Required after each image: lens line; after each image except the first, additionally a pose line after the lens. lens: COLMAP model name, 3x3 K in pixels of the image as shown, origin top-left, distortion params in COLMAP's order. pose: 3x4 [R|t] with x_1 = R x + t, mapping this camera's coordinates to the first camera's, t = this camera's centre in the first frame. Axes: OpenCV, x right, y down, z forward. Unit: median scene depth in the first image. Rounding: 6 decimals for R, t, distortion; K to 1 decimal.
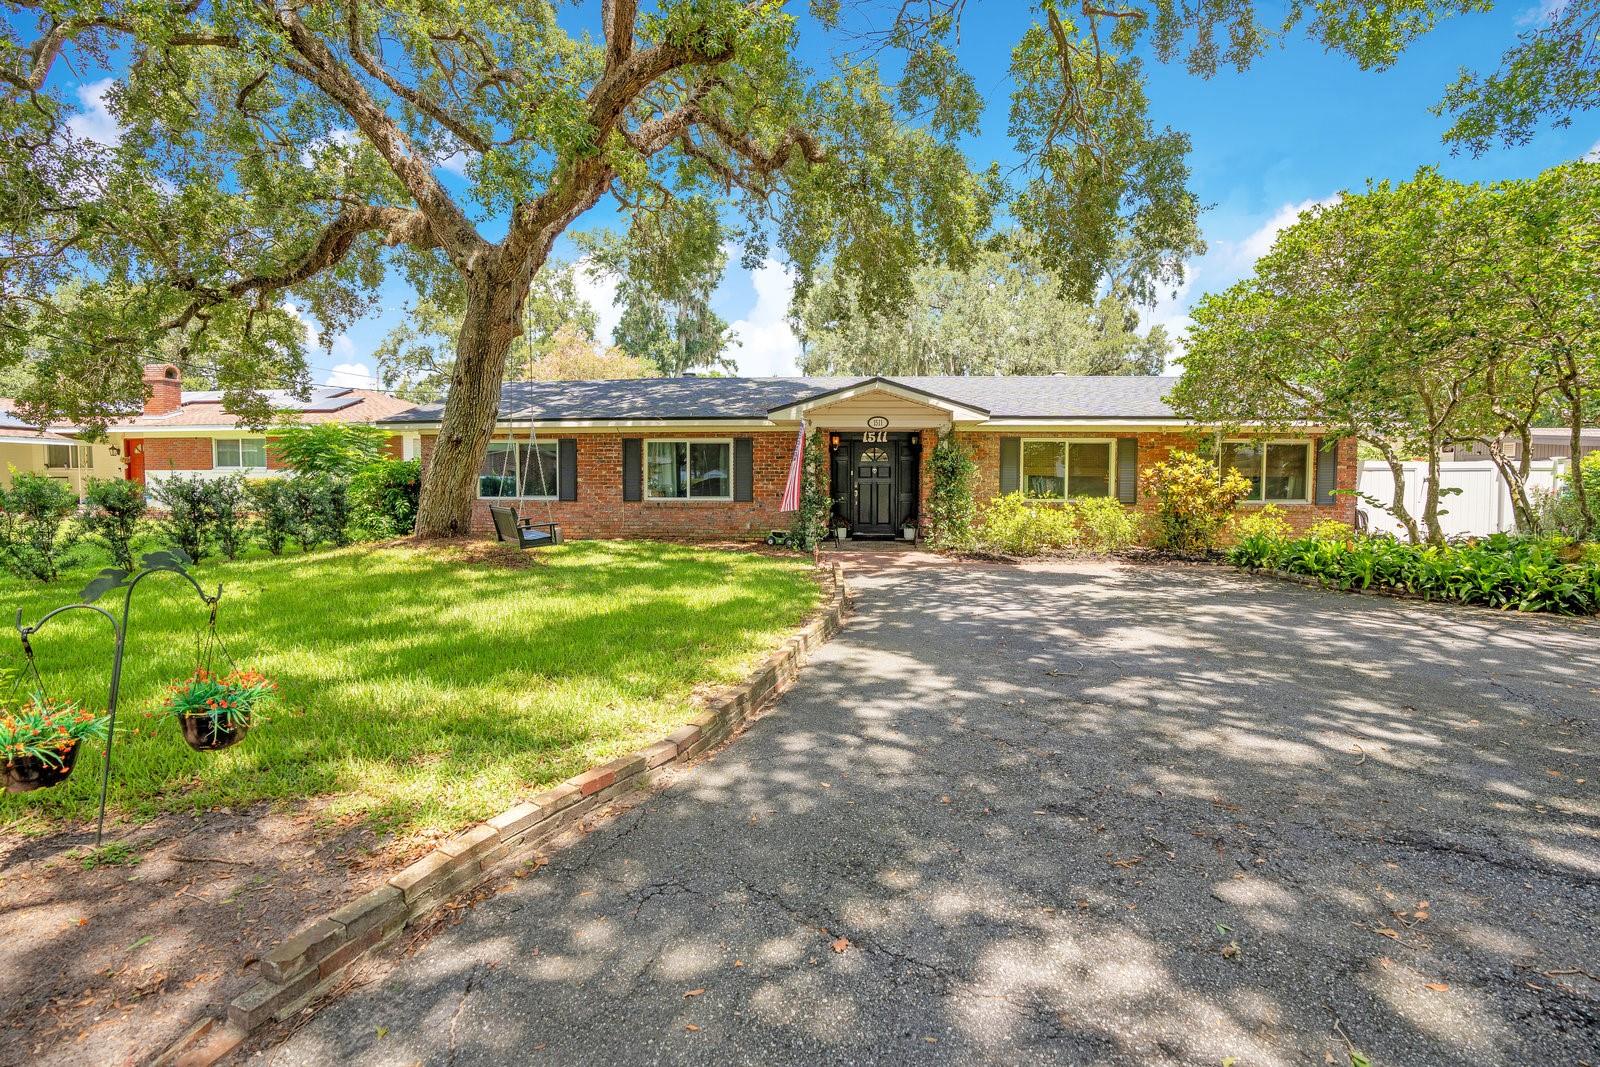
lens RADIAL K [[751.7, 0, 792.3], [0, 751.7, 527.5], [0, 0, 1]] dist [-0.073533, 0.030698]
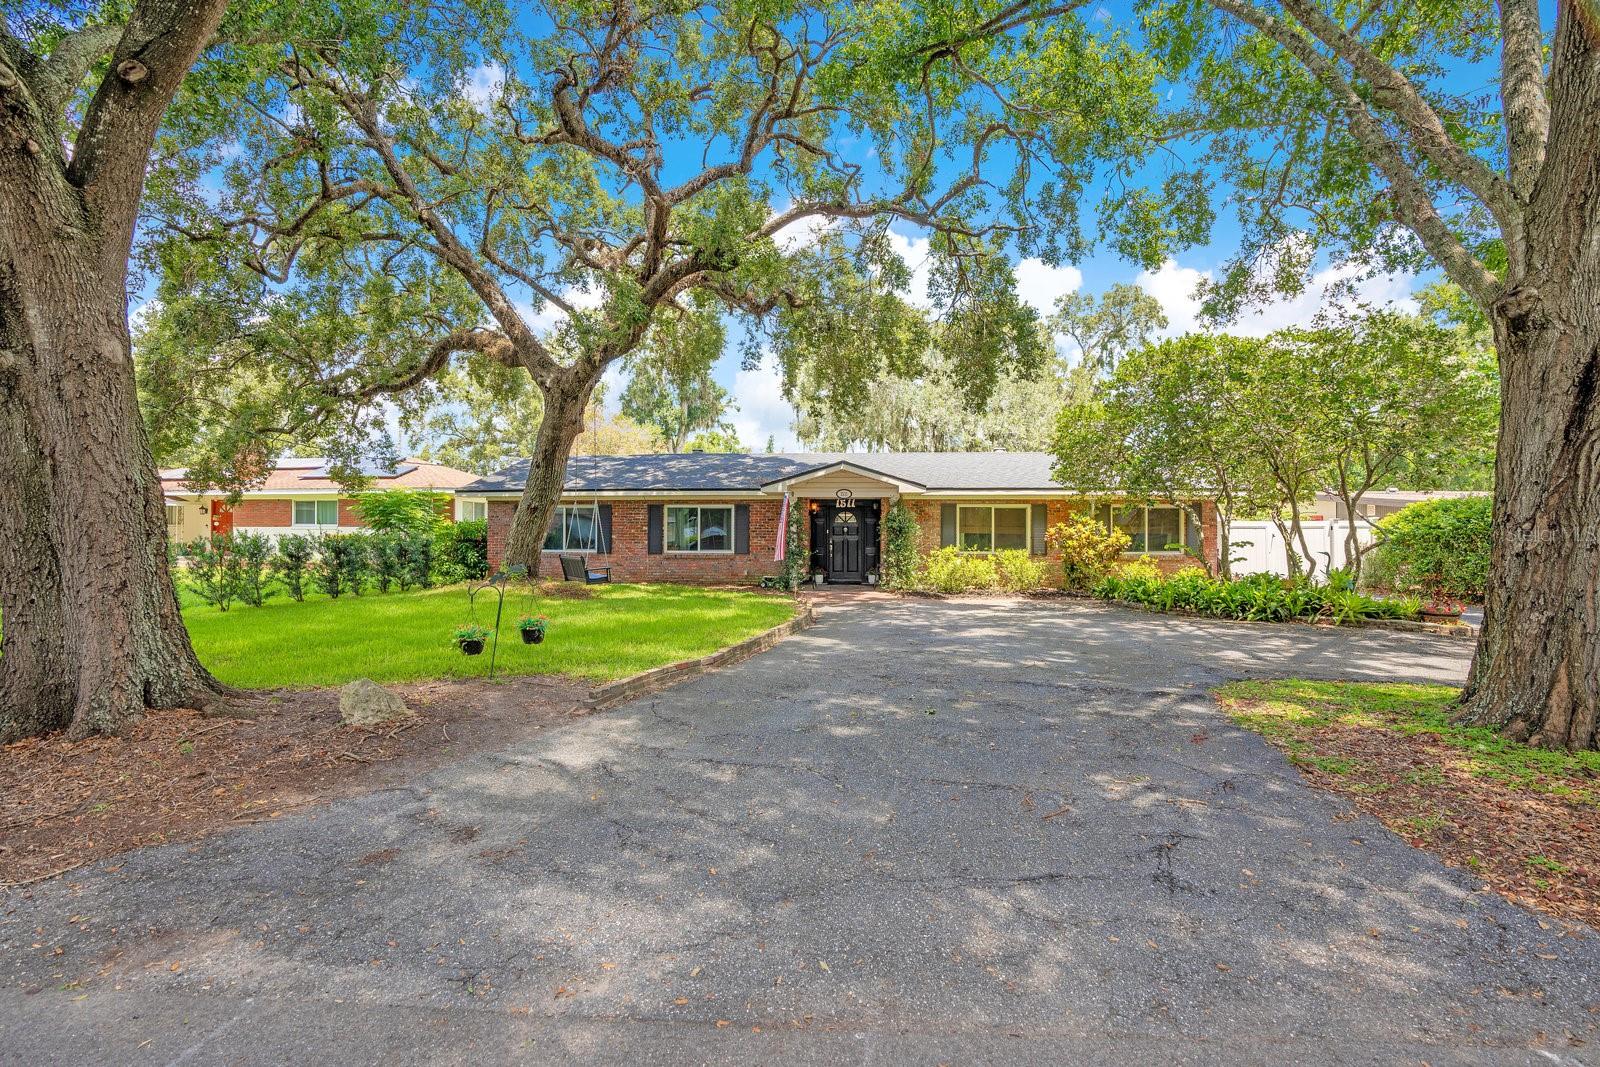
lens RADIAL K [[751.7, 0, 792.3], [0, 751.7, 527.5], [0, 0, 1]] dist [-0.073533, 0.030698]
pose [[0.999992, 0.000173, 0.004015, 0.016313], [0.000130, 0.997167, -0.075225, 0.017965], [-0.004016, 0.075225, 0.997159, -0.296313]]
